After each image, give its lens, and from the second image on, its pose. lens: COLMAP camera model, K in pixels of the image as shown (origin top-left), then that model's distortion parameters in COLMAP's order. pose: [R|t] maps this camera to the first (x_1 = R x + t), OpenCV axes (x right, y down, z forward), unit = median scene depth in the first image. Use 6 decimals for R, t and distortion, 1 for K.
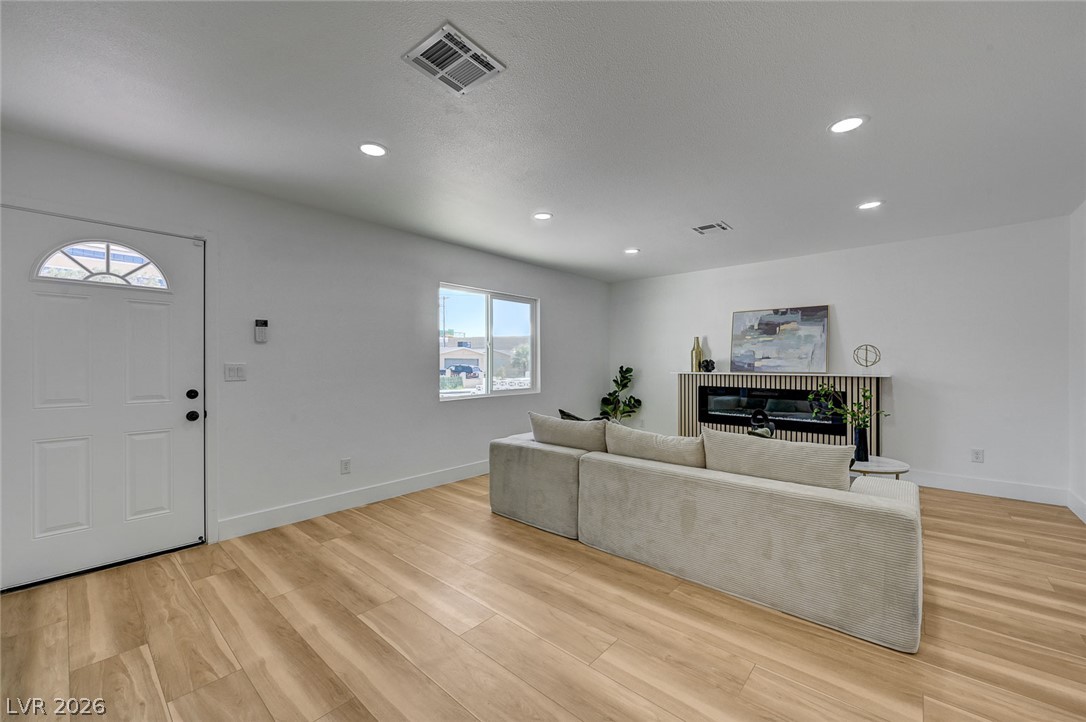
lens RADIAL K [[429.8, 0, 544.1], [0, 429.8, 363.5], [0, 0, 1]] dist [-0.002528, -0.000362]
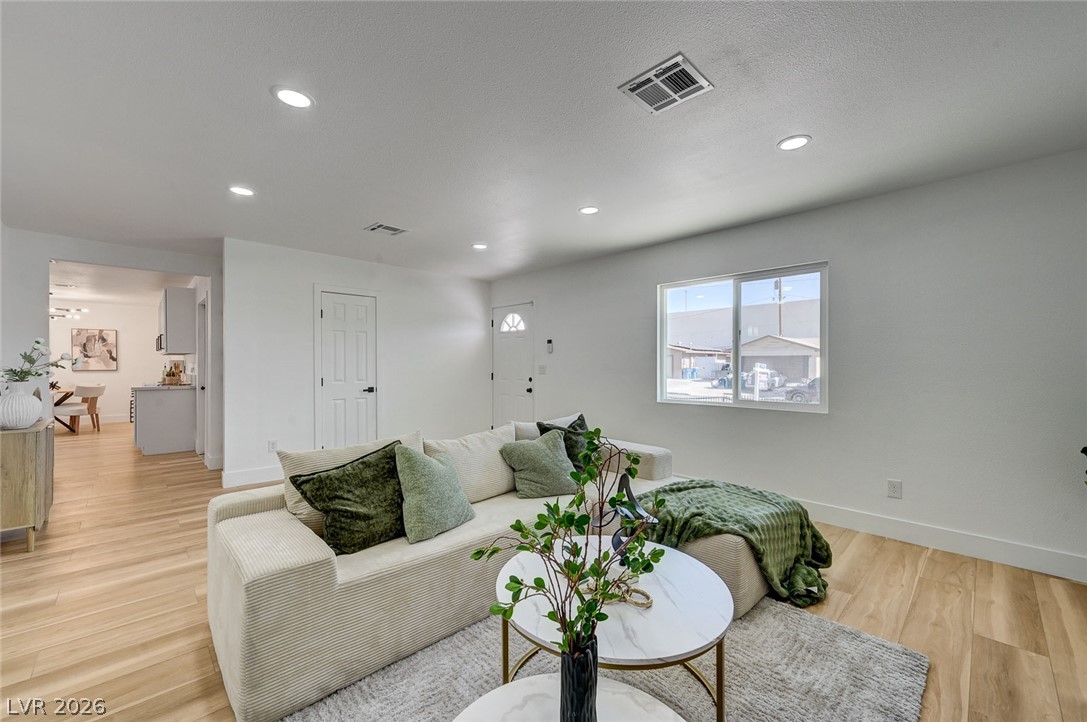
lens RADIAL K [[430.2, 0, 544.1], [0, 430.2, 364.7], [0, 0, 1]] dist [-0.002528, -0.000362]
pose [[-0.079370, 0.002262, -0.996843, 0.737677], [-0.001109, 0.999997, 0.002357, -0.001603], [0.996845, 0.001292, -0.079367, 0.753875]]
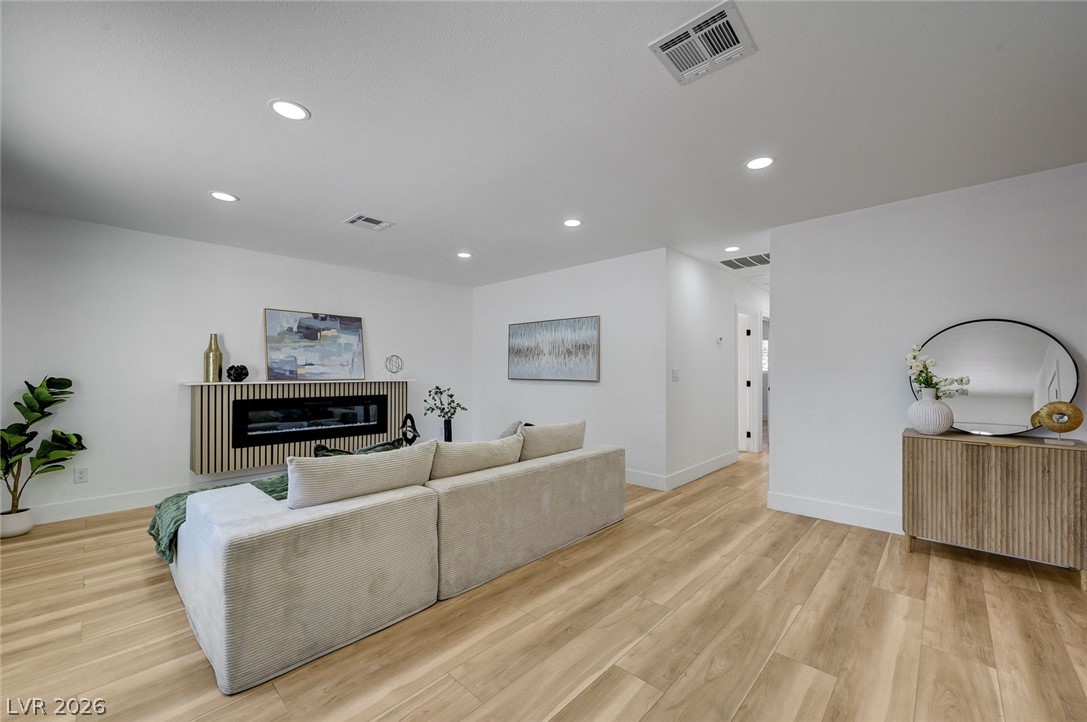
lens RADIAL K [[430.2, 0, 550.0], [0, 430.2, 367.5], [0, 0, 1]] dist [-0.002528, -0.000362]
pose [[0.019146, 0.009176, 0.999775, -0.423829], [-0.001714, 0.999957, -0.009145, 0.001323], [-0.999815, -0.001538, 0.019161, 0.486155]]
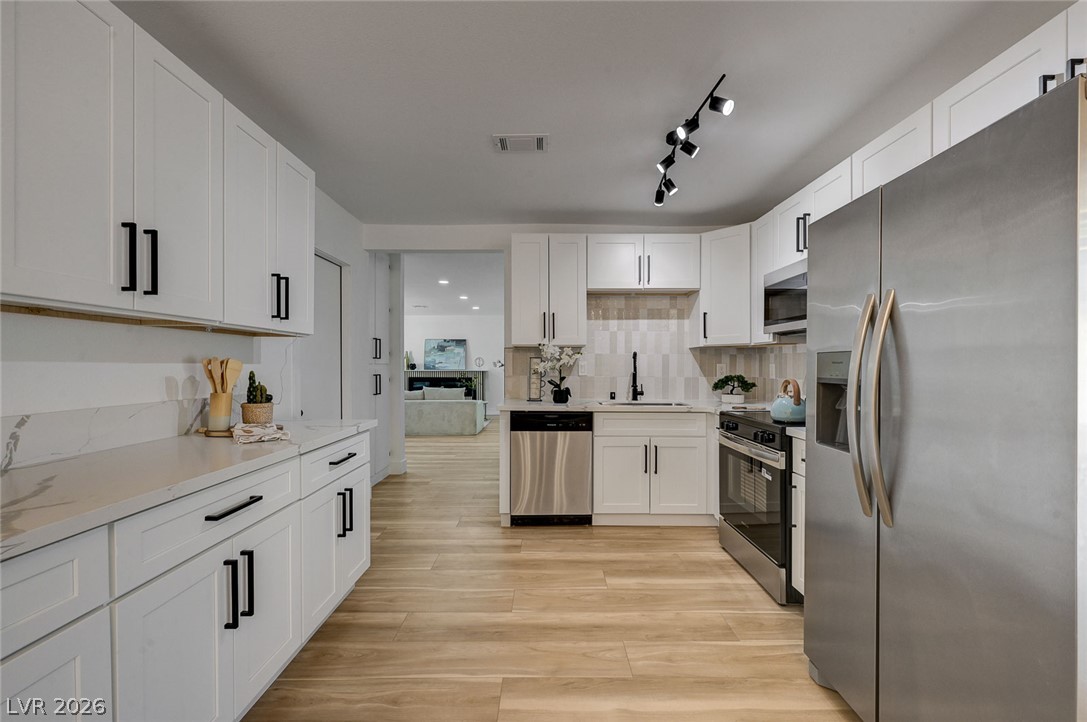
lens RADIAL K [[445.7, 0, 546.0], [0, 445.7, 365.4], [0, 0, 1]] dist [-0.006438, -0.000996]
pose [[0.749607, 0.001036, 0.661882, -0.552055], [-0.000165, 0.999999, -0.001378, 0.003280], [-0.661883, 0.000924, 0.749606, -0.997522]]
